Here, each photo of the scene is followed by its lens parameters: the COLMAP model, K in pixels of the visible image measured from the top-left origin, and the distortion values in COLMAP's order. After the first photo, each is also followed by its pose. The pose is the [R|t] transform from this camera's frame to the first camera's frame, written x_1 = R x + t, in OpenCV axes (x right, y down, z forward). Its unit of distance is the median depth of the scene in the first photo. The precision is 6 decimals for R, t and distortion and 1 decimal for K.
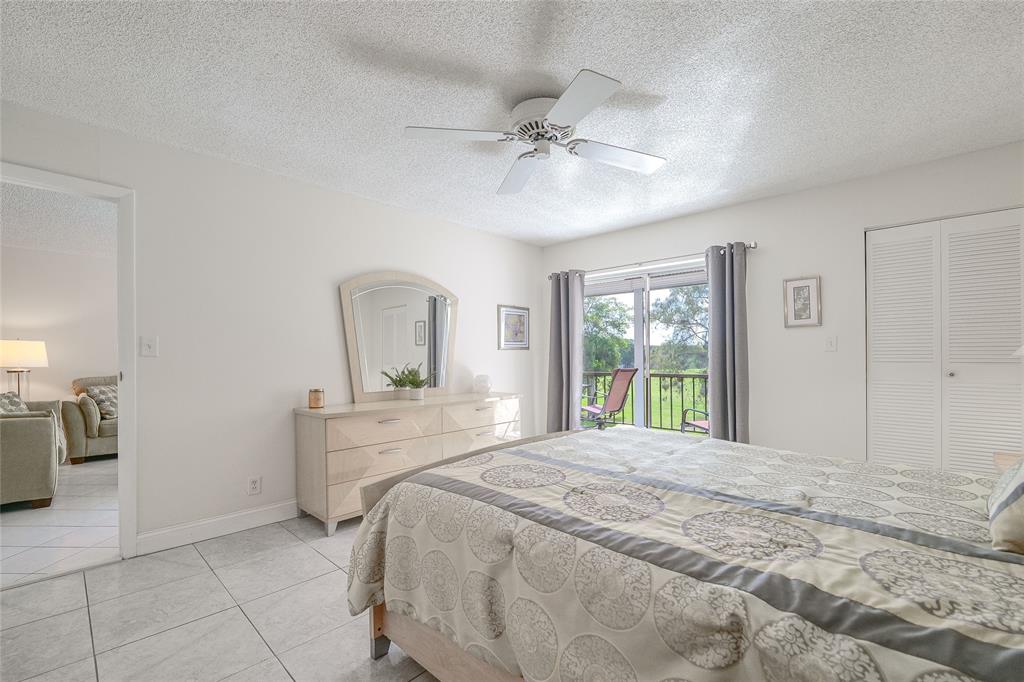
lens RADIAL K [[448.3, 0, 525.0], [0, 448.3, 357.1], [0, 0, 1]] dist [-0.010764, 0.000113]
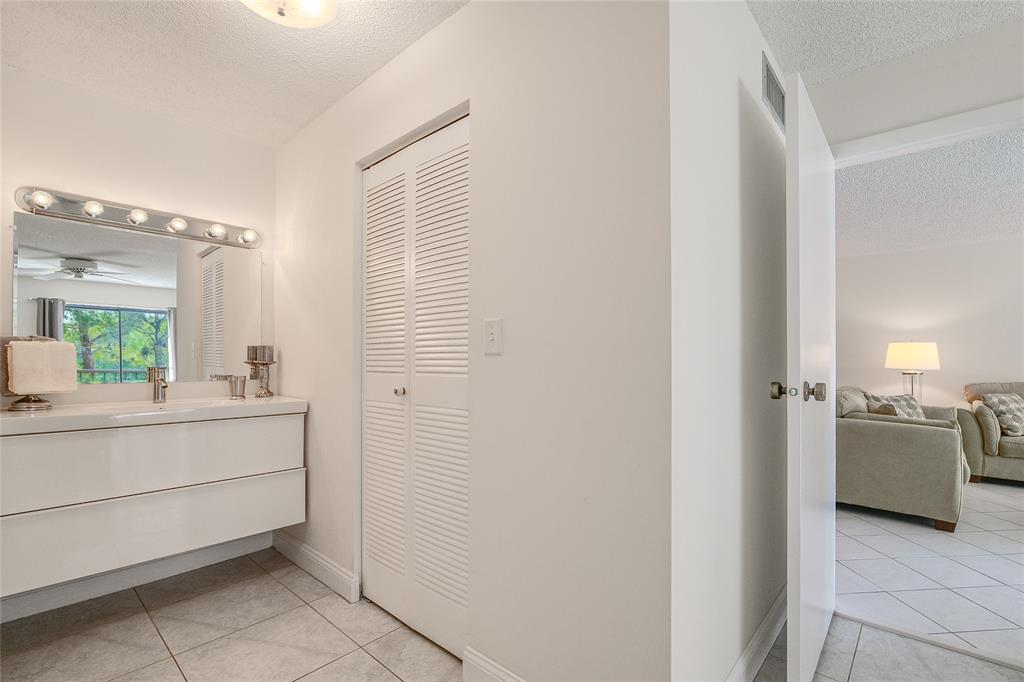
lens RADIAL K [[448.3, 0, 527.7], [0, 448.3, 359.3], [0, 0, 1]] dist [-0.010764, 0.000113]
pose [[0.028466, -0.001159, -0.999594, -0.166271], [0.001197, 0.999999, -0.001126, 0.000125], [0.999594, -0.001164, 0.028467, 0.104016]]
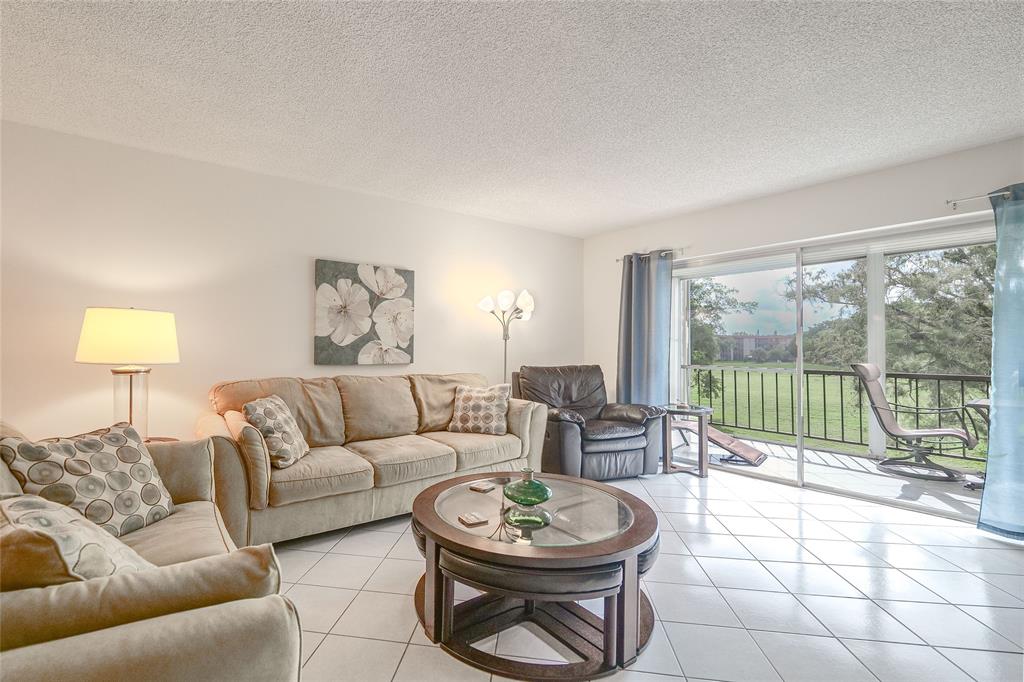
lens RADIAL K [[478.6, 0, 507.2], [0, 478.6, 336.8], [0, 0, 1]] dist [-0.013948, 0.000489]
pose [[0.987450, 0.008867, -0.157680, -0.626340], [-0.011409, 0.999819, -0.015225, -0.004432], [0.157517, 0.016833, 0.987373, 0.523398]]
